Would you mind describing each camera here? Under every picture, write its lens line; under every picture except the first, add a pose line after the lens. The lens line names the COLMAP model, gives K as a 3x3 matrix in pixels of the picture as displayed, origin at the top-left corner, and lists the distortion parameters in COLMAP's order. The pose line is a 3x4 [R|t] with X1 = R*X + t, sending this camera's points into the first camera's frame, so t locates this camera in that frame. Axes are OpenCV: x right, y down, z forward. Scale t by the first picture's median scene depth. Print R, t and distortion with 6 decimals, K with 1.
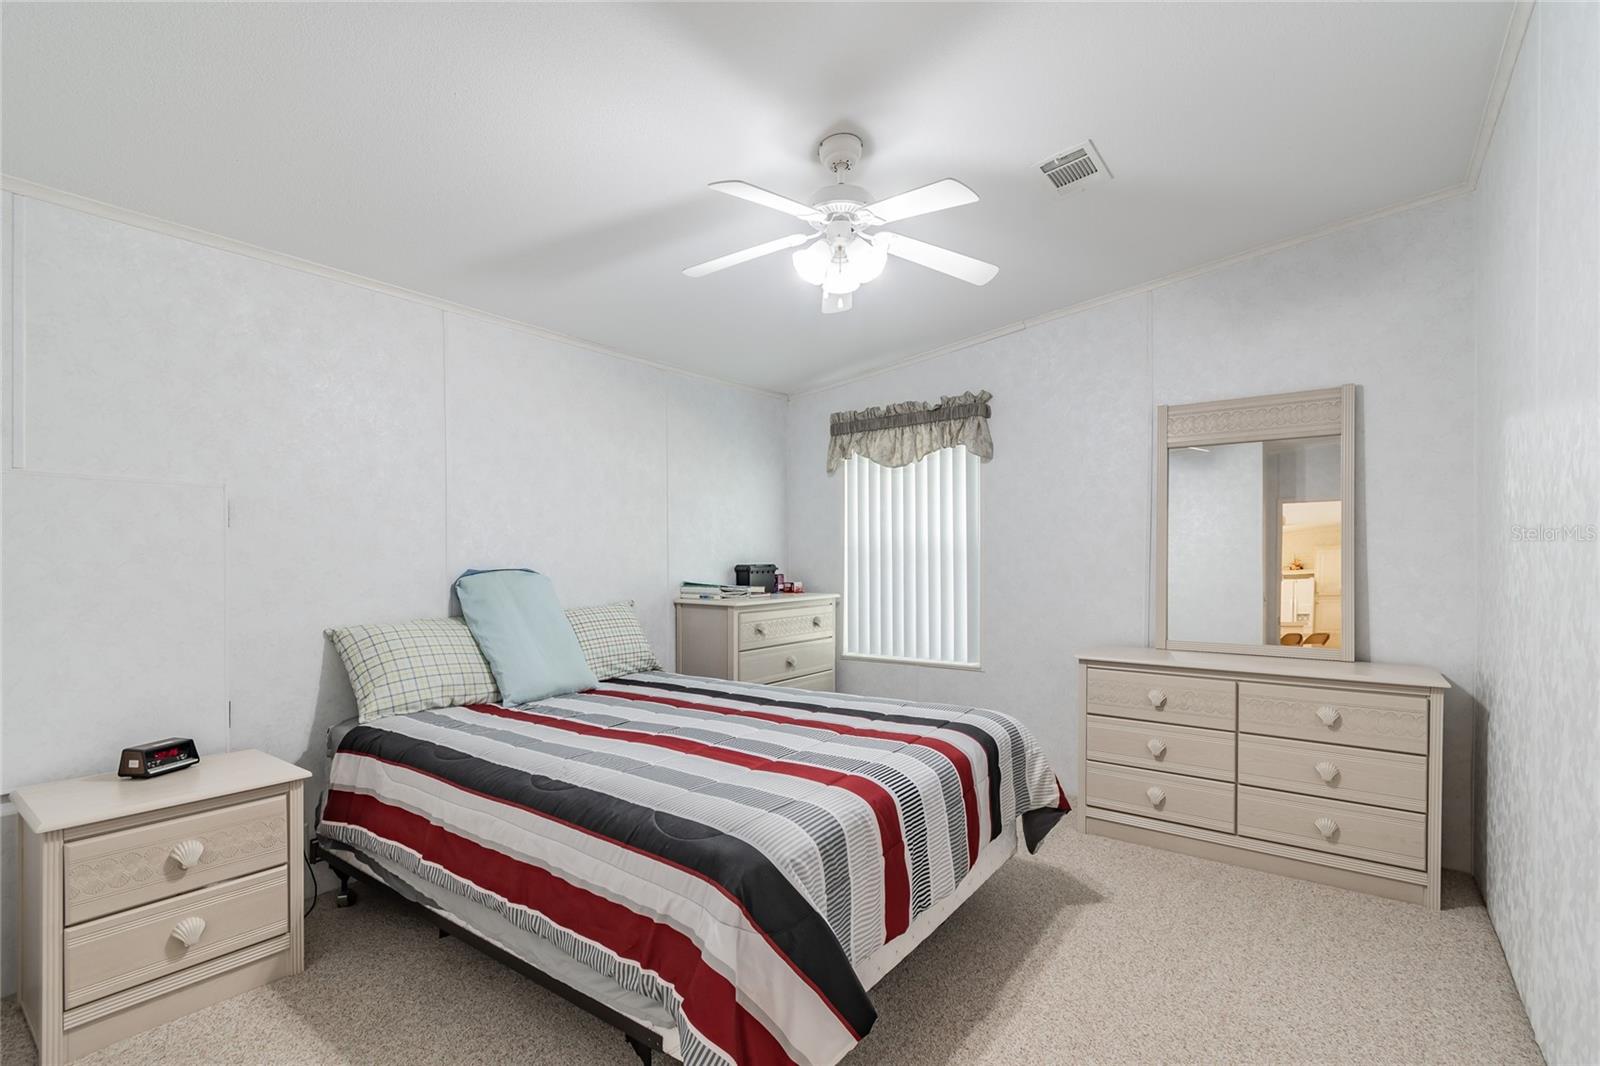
lens RADIAL K [[746.9, 0, 798.2], [0, 746.9, 544.9], [0, 0, 1]] dist [0.004892, -0.001776]
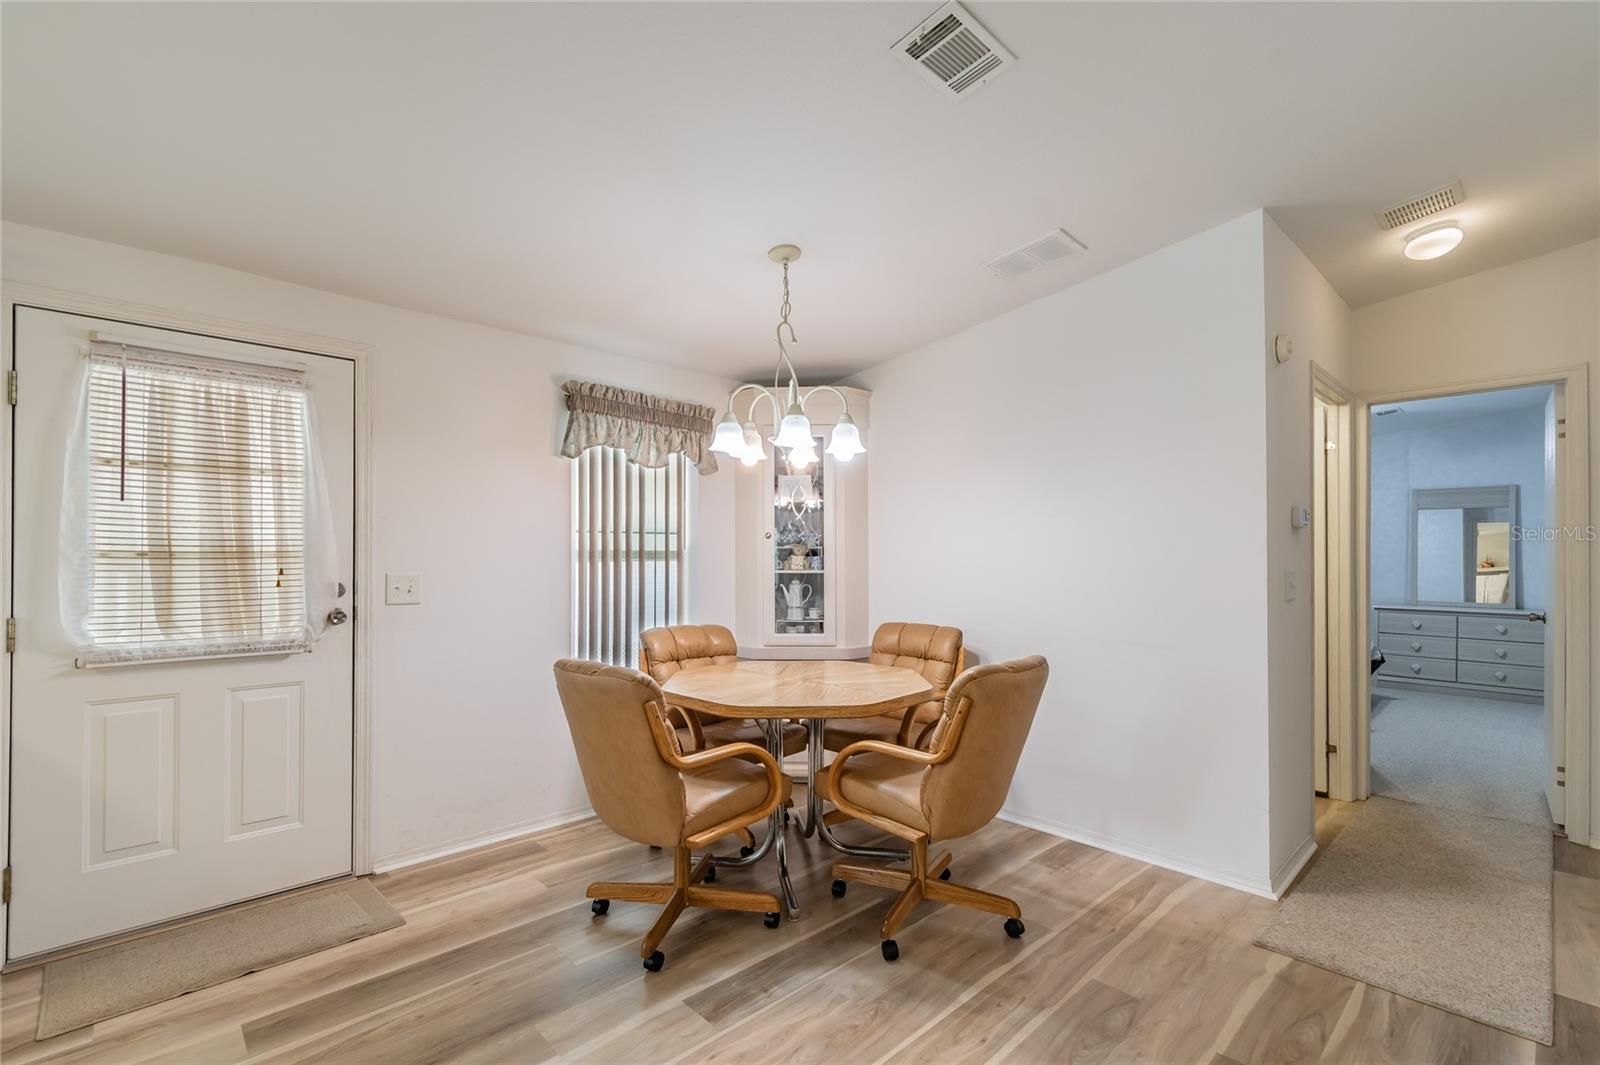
lens RADIAL K [[746.9, 0, 801.8], [0, 746.9, 540.2], [0, 0, 1]] dist [0.004892, -0.001776]
pose [[0.987559, -0.000781, -0.157246, -0.355034], [0.001186, 0.999996, 0.002481, -0.021343], [0.157243, -0.002637, 0.987556, -0.544835]]
